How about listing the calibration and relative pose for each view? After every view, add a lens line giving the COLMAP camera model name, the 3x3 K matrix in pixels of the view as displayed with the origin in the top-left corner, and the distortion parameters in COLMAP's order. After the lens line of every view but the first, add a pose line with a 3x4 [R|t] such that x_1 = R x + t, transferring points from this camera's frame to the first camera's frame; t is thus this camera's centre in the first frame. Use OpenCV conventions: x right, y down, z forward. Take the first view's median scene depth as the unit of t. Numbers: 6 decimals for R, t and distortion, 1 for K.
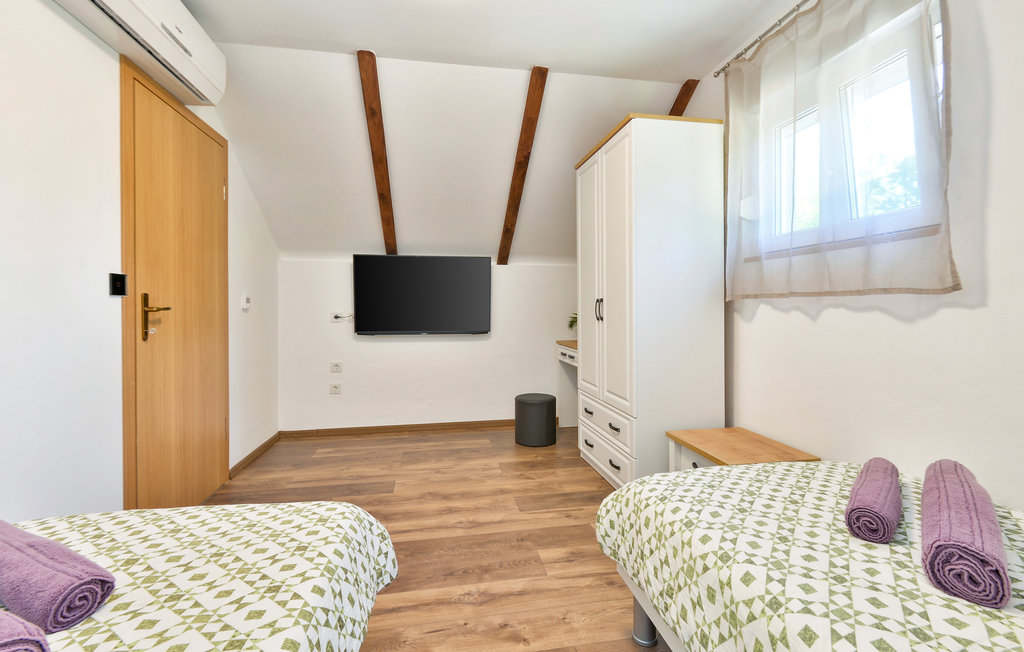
lens RADIAL K [[438.8, 0, 512.0], [0, 438.8, 326.0], [0, 0, 1]] dist [-0.000154, -0.000023]
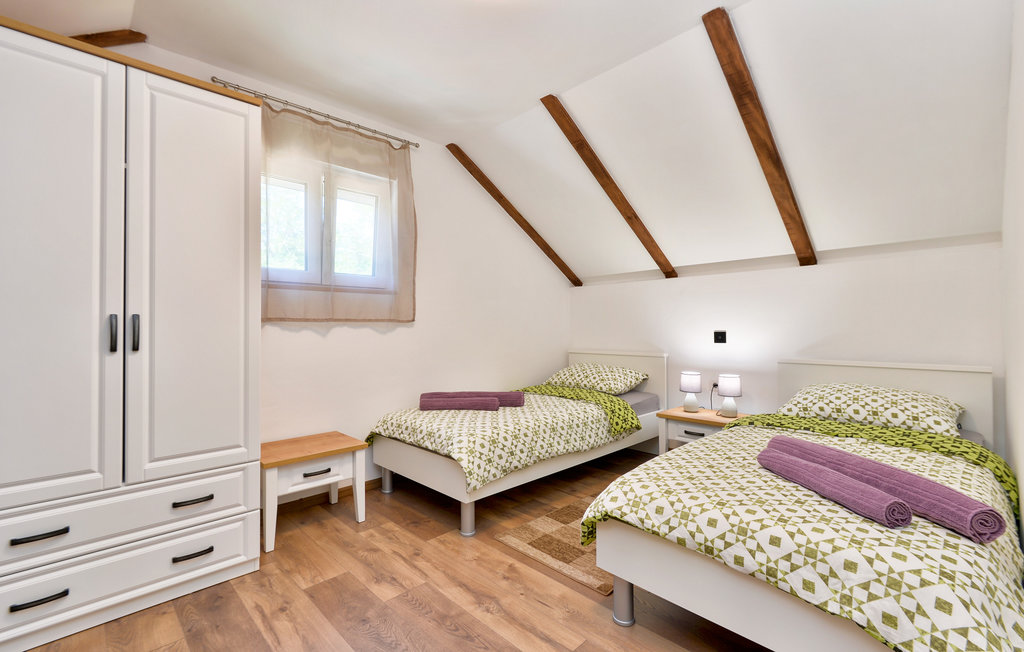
lens RADIAL K [[438.8, 0, 512.0], [0, 438.8, 326.0], [0, 0, 1]] dist [-0.000154, -0.000023]
pose [[-0.567915, 0.007368, 0.823054, -0.929015], [0.028703, 0.999529, 0.010858, -0.051673], [-0.822587, 0.029791, -0.567859, 1.445603]]
